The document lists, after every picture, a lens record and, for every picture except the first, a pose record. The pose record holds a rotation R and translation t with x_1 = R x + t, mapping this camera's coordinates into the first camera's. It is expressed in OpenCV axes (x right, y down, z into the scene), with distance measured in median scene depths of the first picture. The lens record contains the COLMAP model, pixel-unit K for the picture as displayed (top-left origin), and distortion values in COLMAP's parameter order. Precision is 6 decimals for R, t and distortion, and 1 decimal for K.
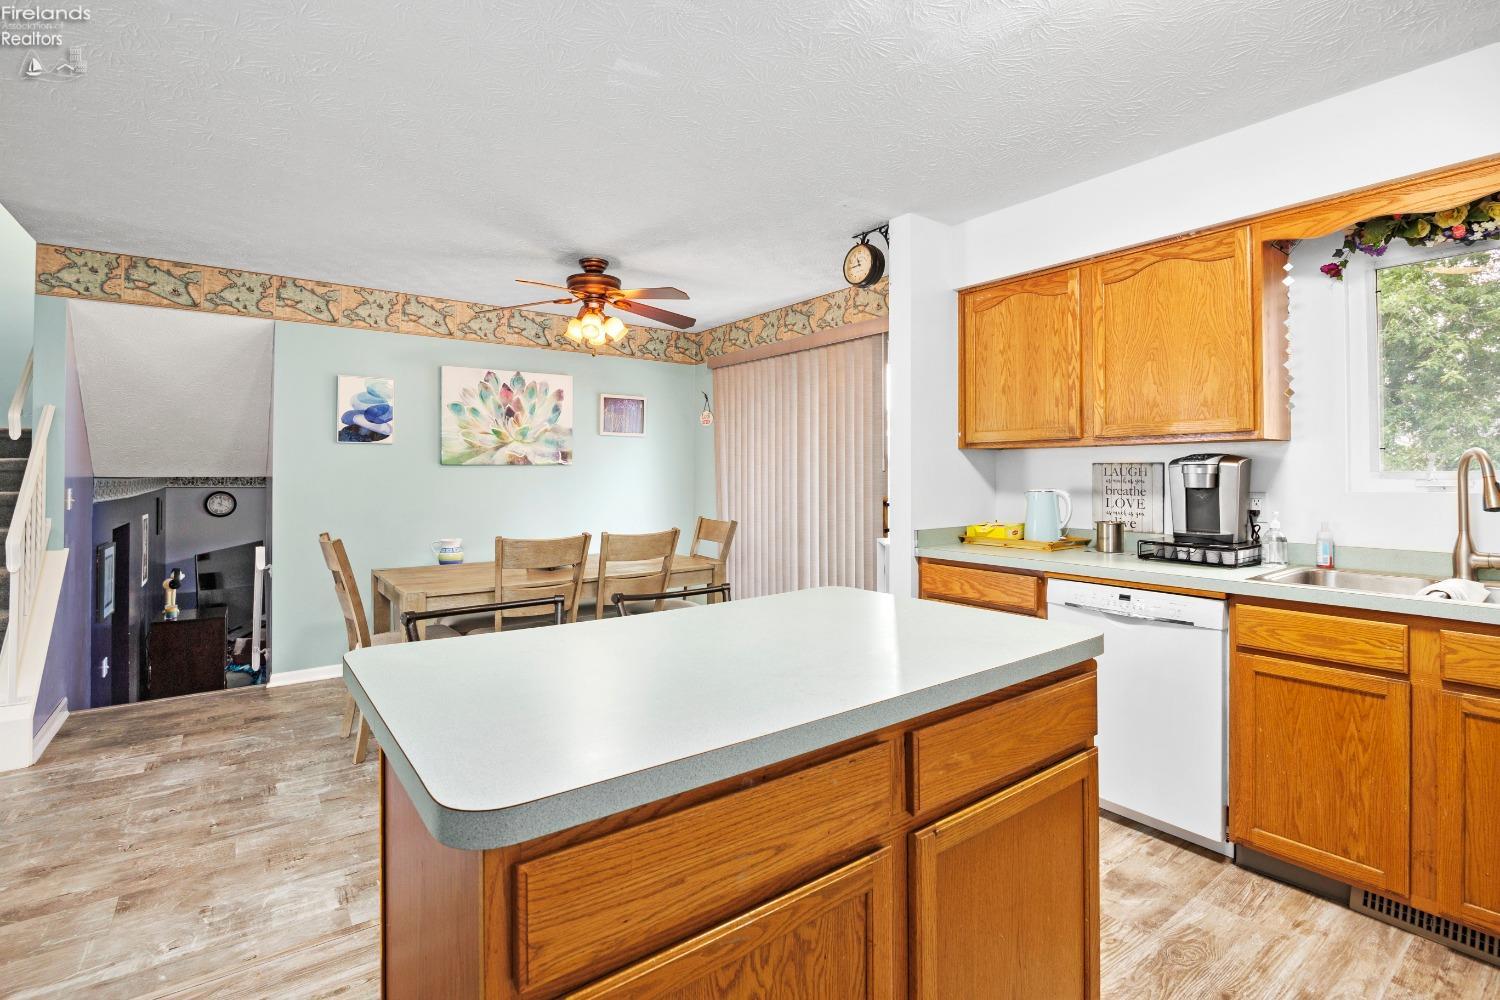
lens RADIAL K [[724.8, 0, 744.7], [0, 724.8, 462.7], [0, 0, 1]] dist [-0.001508, -0.002215]
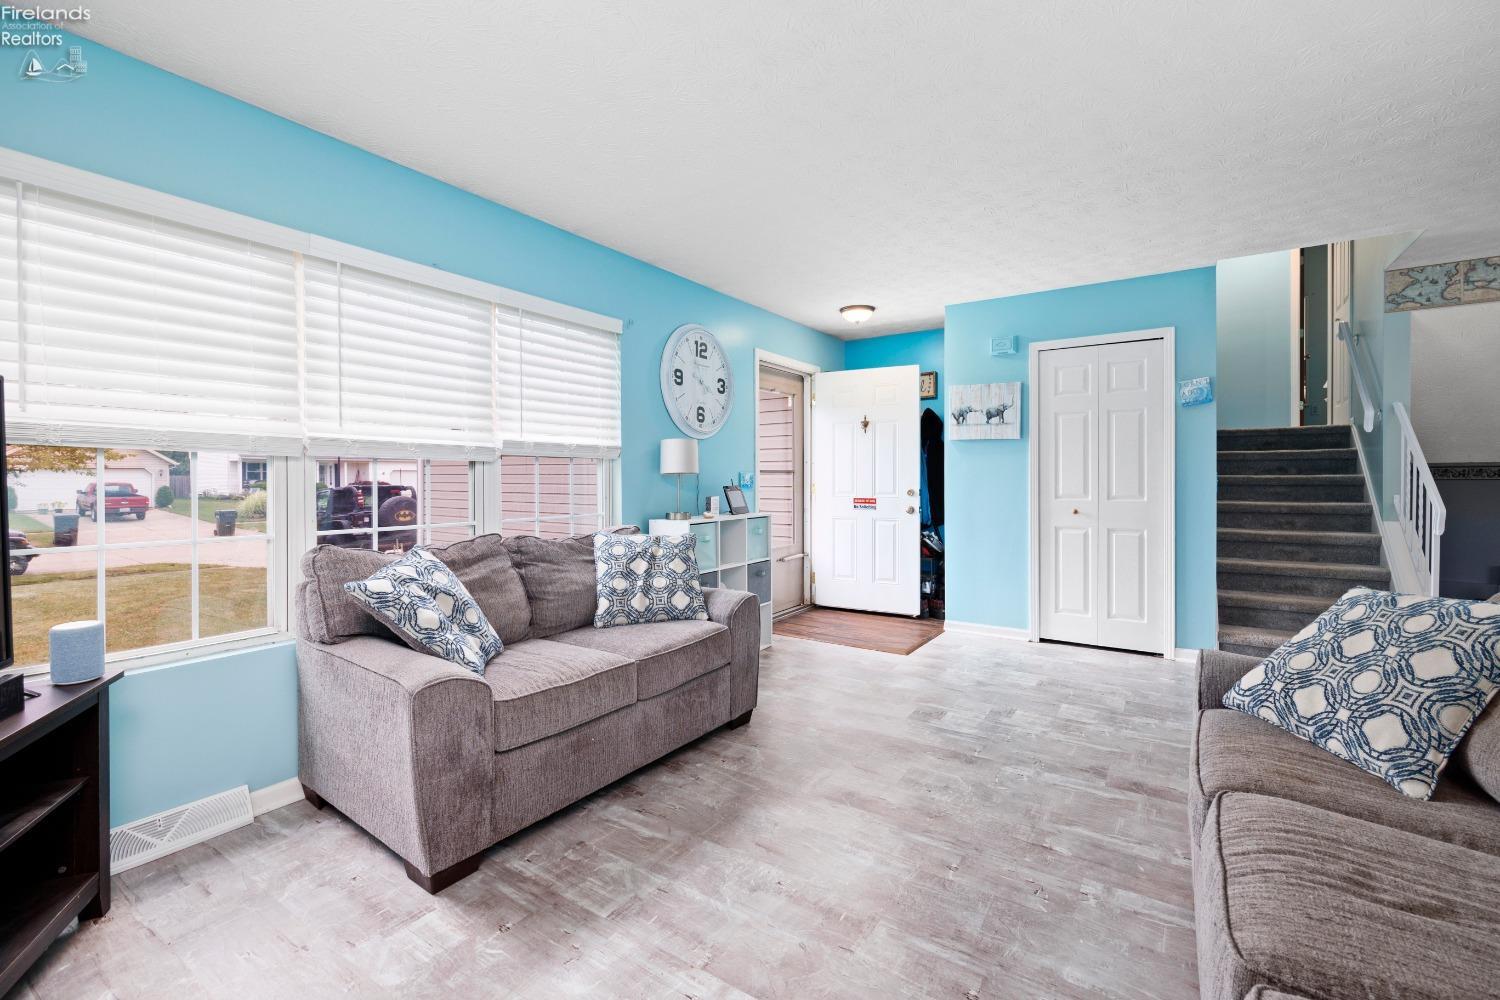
lens RADIAL K [[645.2, 0, 759.4], [0, 645.2, 478.6], [0, 0, 1]] dist [0.007820, -0.001221]
pose [[0.352635, -0.001320, -0.935760, -0.264172], [0.022308, 0.999727, 0.006997, 0.014225], [0.935495, -0.023342, 0.352568, -0.327154]]
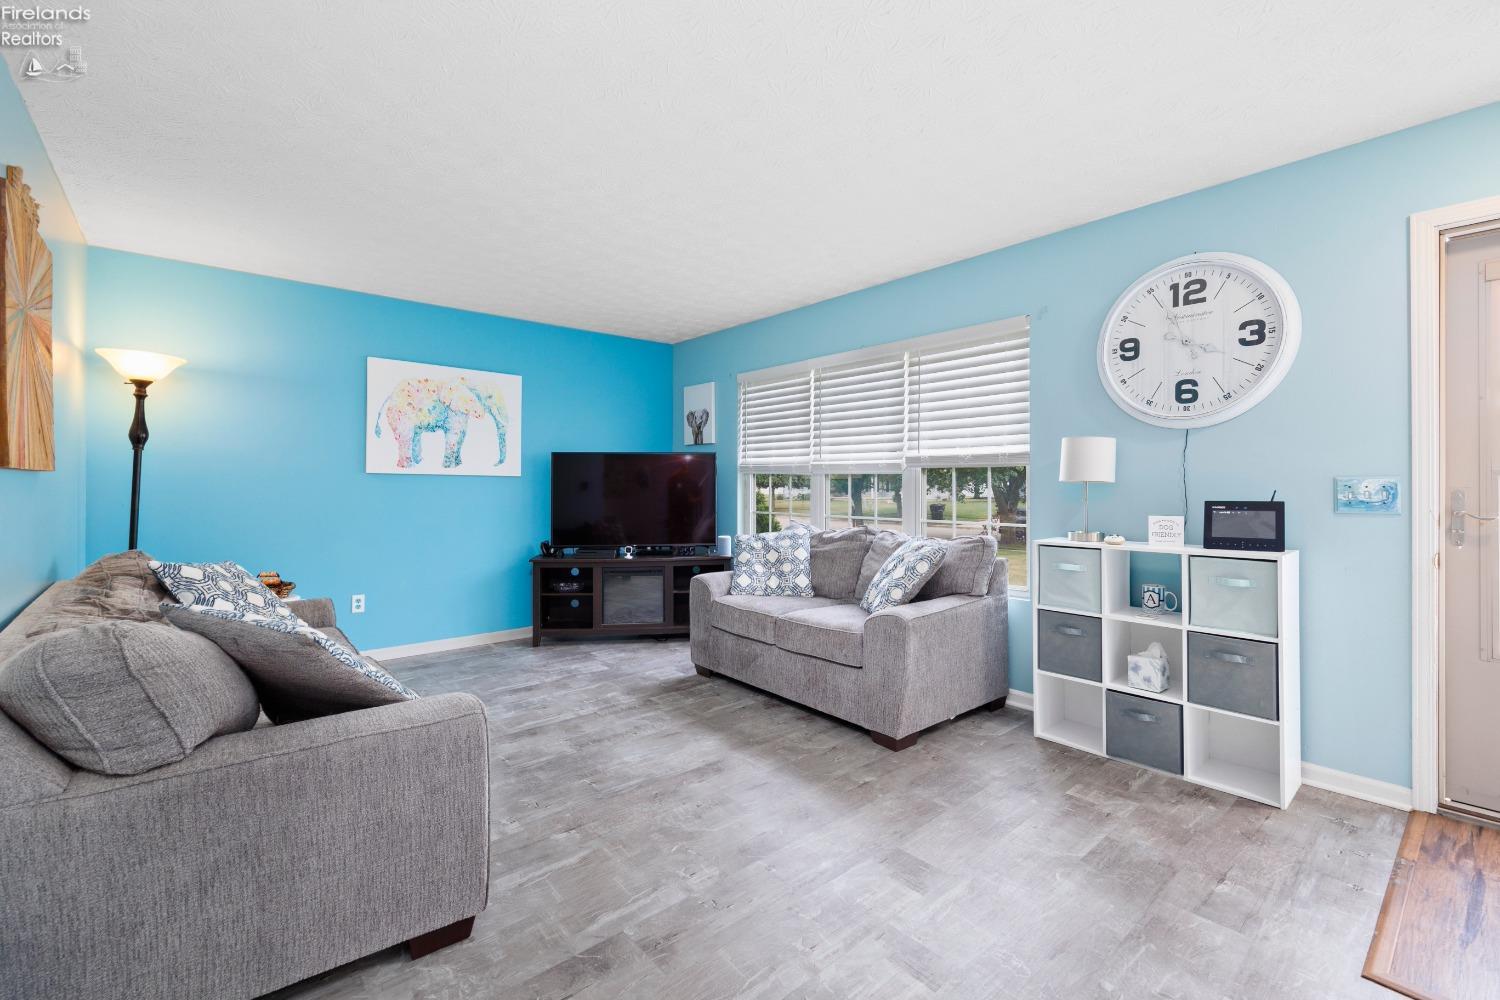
lens RADIAL K [[645.2, 0, 754.3], [0, 645.2, 484.4], [0, 0, 1]] dist [0.007820, -0.001221]
pose [[-0.996525, -0.001497, -0.083276, -0.709909], [0.000260, 0.999778, -0.021075, 0.027644], [0.083289, -0.021023, -0.996304, 0.510201]]
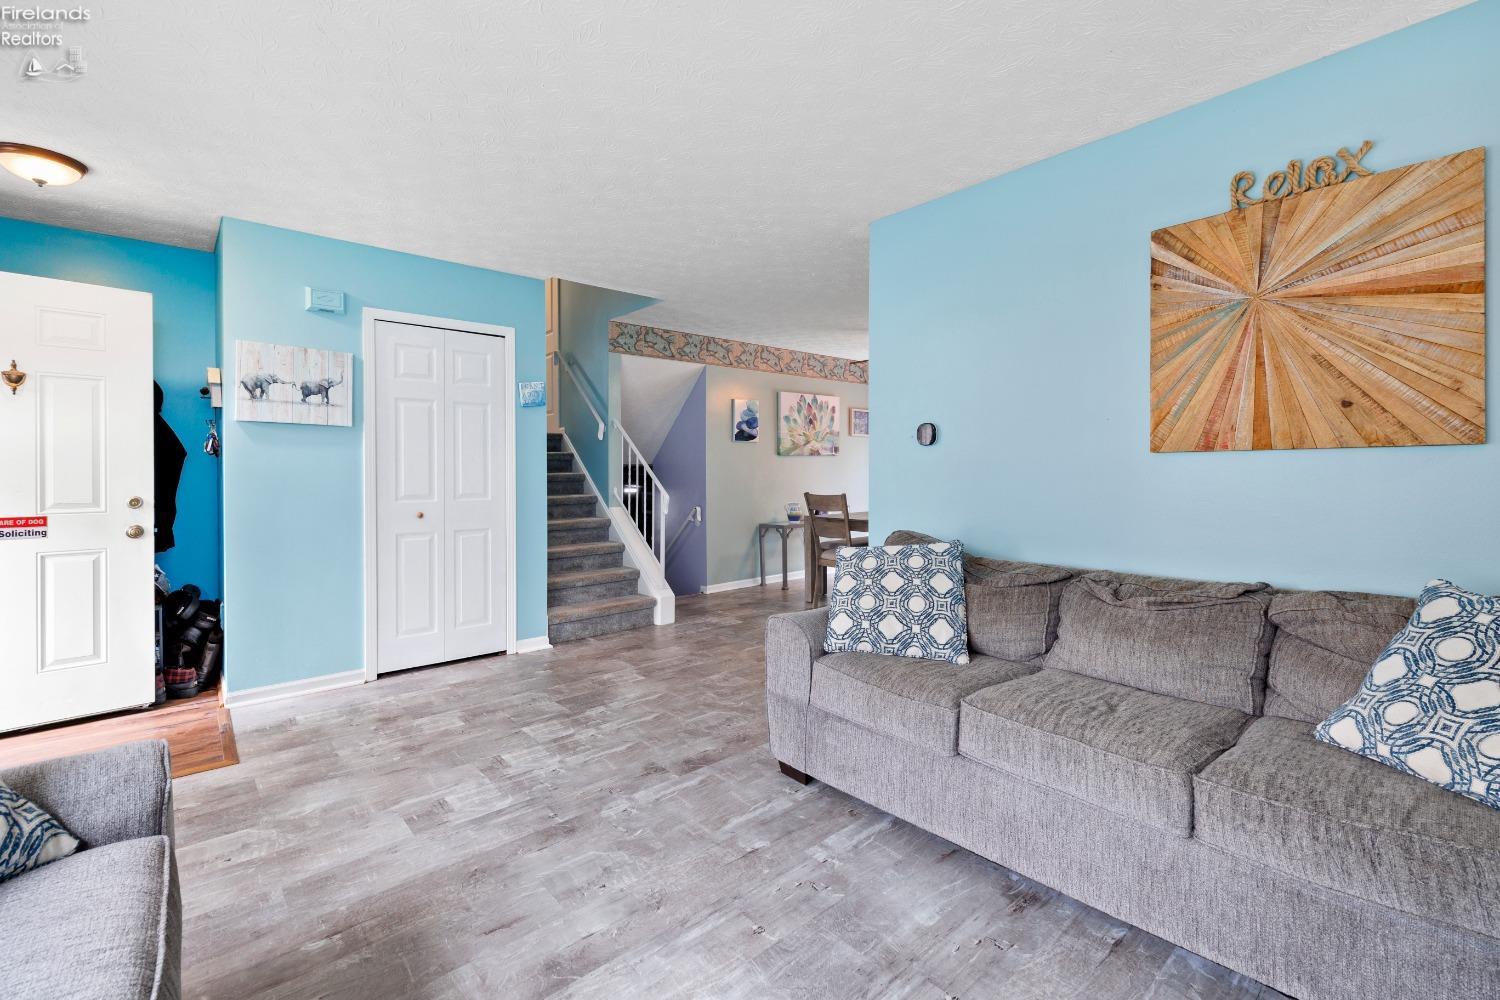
lens RADIAL K [[645.2, 0, 754.6], [0, 645.2, 473.3], [0, 0, 1]] dist [0.007820, -0.001221]
pose [[0.995669, -0.009361, 0.092496, -0.649959], [0.007287, 0.999715, 0.022735, 0.010811], [-0.092683, -0.021963, 0.995453, -0.420265]]
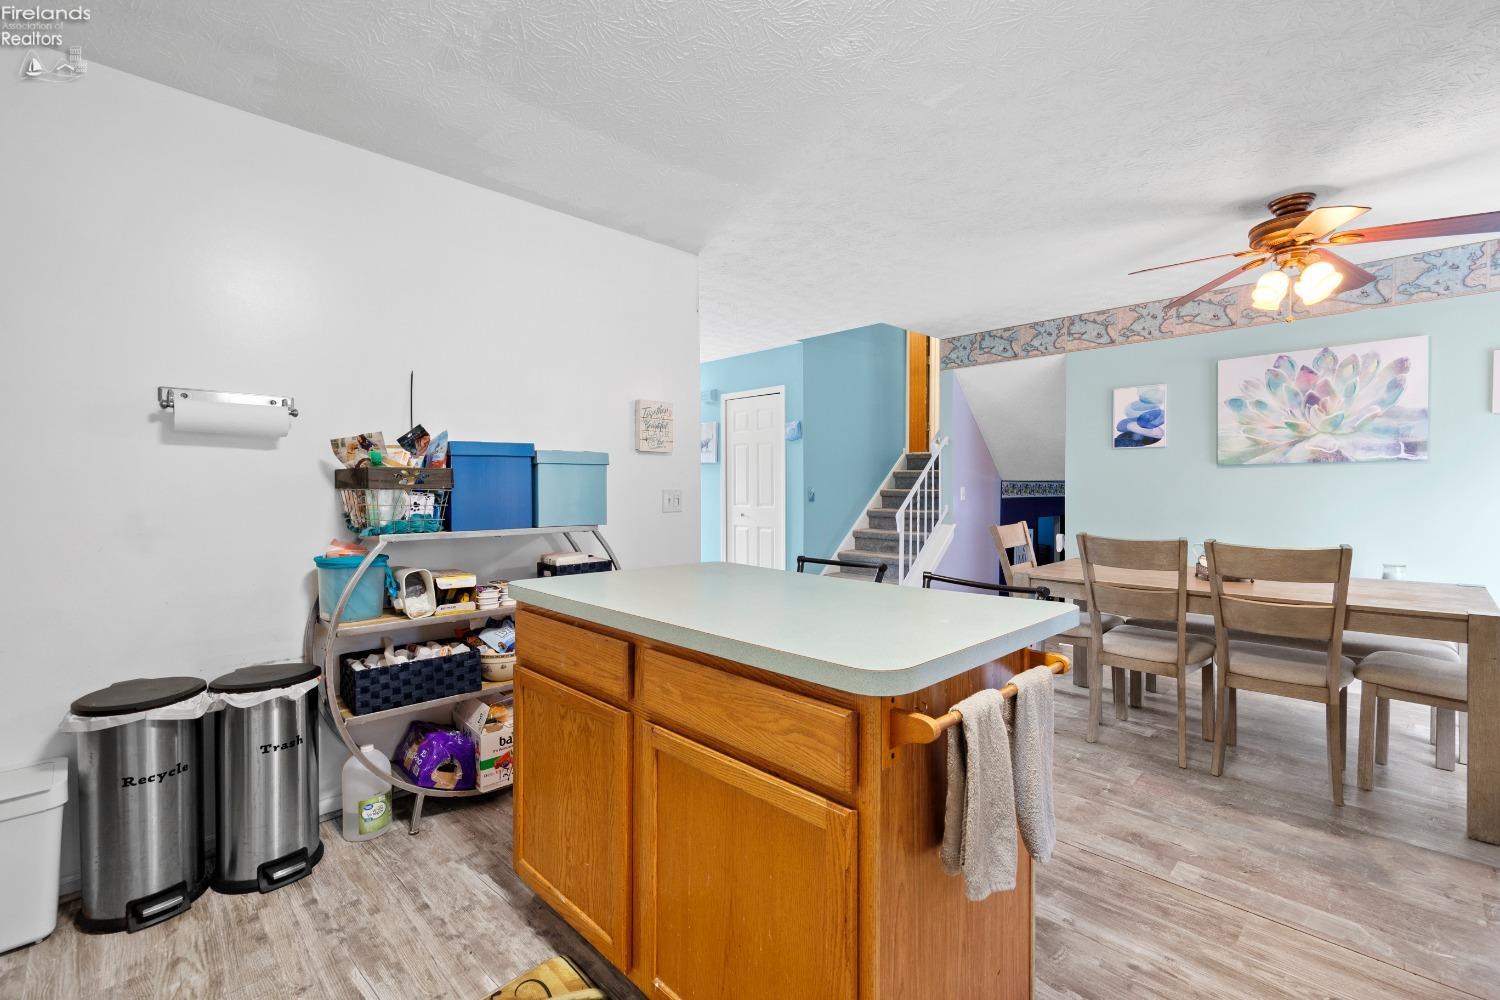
lens RADIAL K [[675.6, 0, 744.6], [0, 675.6, 498.5], [0, 0, 1]] dist [0.036494, -0.000271]
pose [[0.122599, 0.022439, -0.992203, 0.438045], [0.020782, 0.999467, 0.025171, 0.011857], [0.992239, -0.023706, 0.122068, 0.288059]]
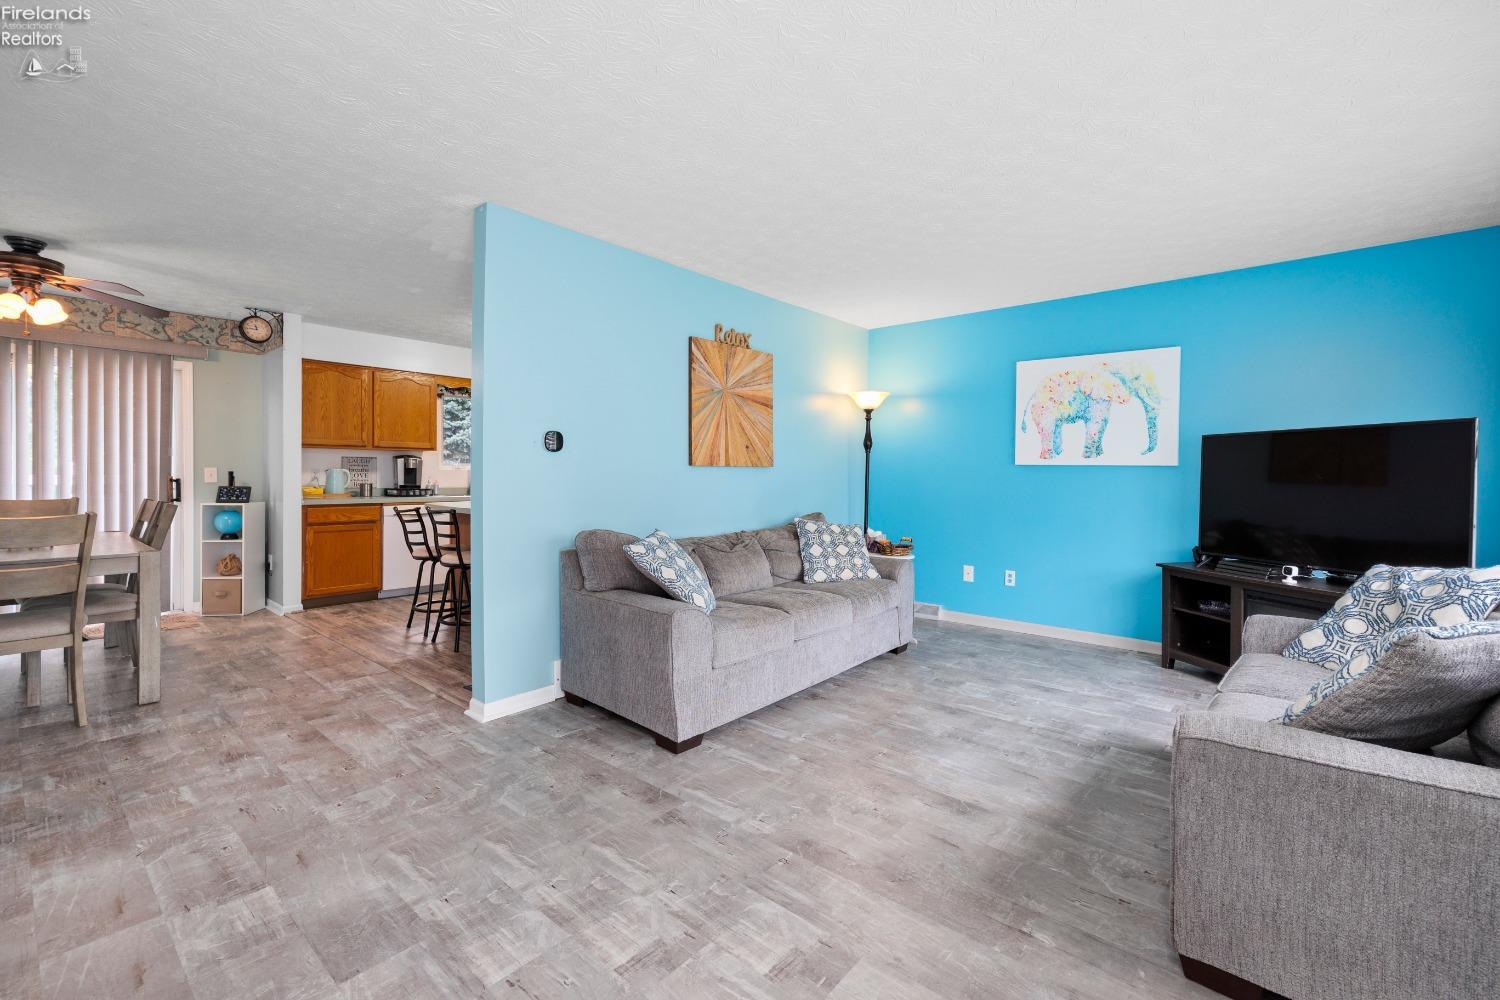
lens RADIAL K [[645.2, 0, 746.2], [0, 645.2, 484.9], [0, 0, 1]] dist [0.007820, -0.001221]
pose [[-0.218363, -0.019145, 0.975680, -1.169483], [-0.024659, 0.999597, 0.014095, 0.020303], [-0.975556, -0.020981, -0.218747, 0.194637]]
